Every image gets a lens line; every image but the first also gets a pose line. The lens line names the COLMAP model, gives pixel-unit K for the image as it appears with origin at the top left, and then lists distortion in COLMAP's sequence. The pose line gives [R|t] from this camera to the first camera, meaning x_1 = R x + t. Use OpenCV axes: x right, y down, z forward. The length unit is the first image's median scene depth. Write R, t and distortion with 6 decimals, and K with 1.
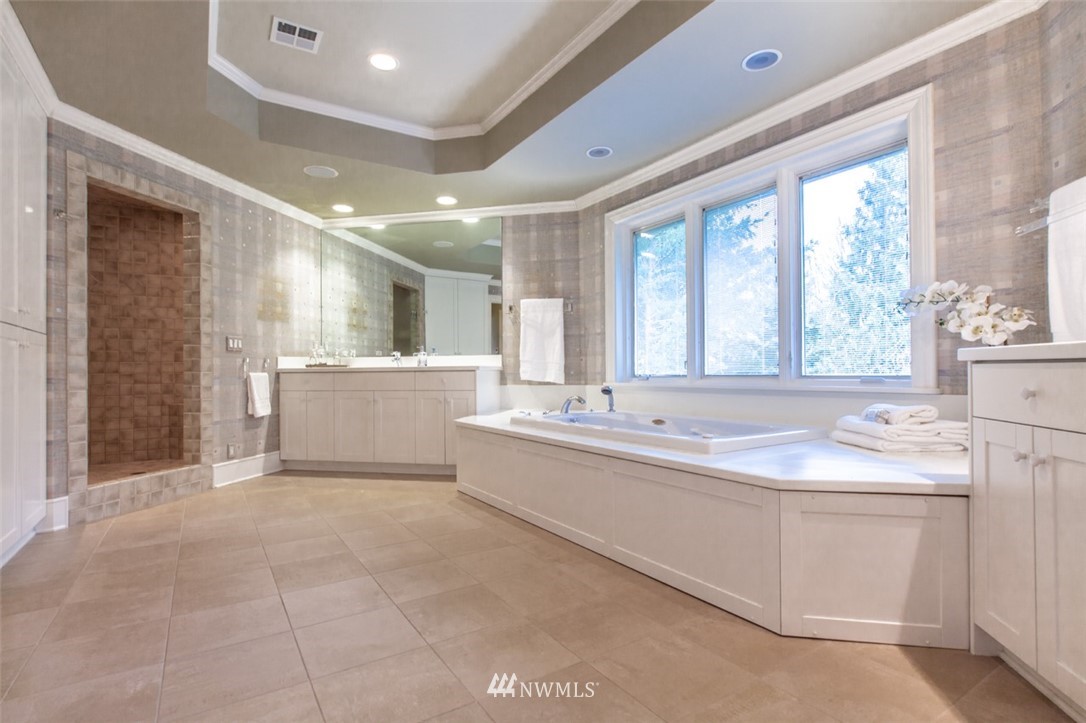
lens RADIAL K [[548.9, 0, 534.7], [0, 548.9, 365.6], [0, 0, 1]] dist [-0.004989, 0.002639]
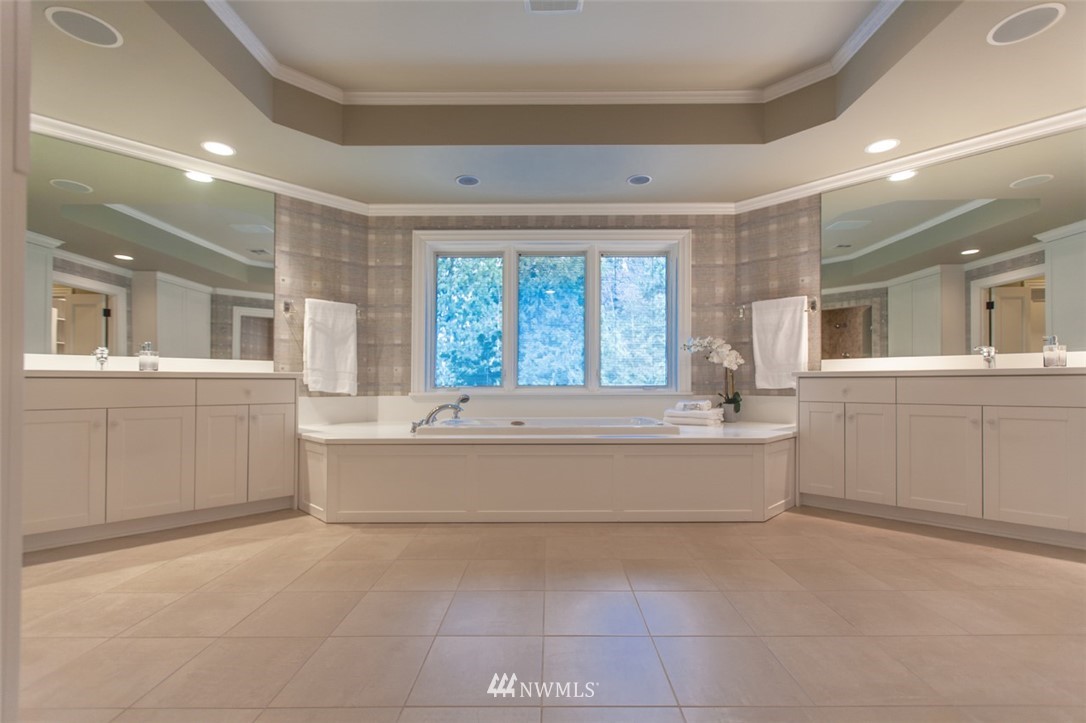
lens RADIAL K [[499.3, 0, 553.6], [0, 499.3, 382.4], [0, 0, 1]] dist [0.006923, 0.001234]
pose [[0.520668, 0.013710, 0.853649, -0.805520], [-0.011613, 0.999892, -0.008975, 0.024023], [-0.853681, -0.005240, 0.520771, 0.422357]]
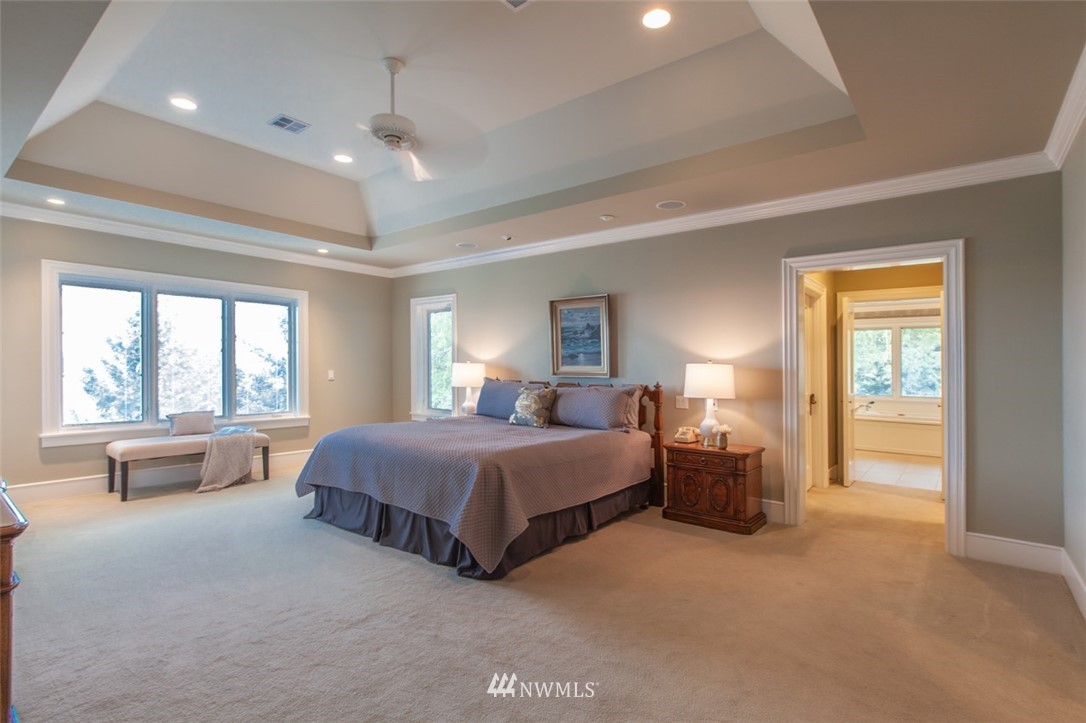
lens RADIAL K [[529.8, 0, 542.8], [0, 529.8, 367.5], [0, 0, 1]] dist [0.001216, 0.000069]
pose [[0.942622, 0.008476, 0.333755, -2.566881], [-0.008120, 0.999964, -0.002460, -0.115282], [-0.333764, -0.000391, 0.942657, -0.906806]]
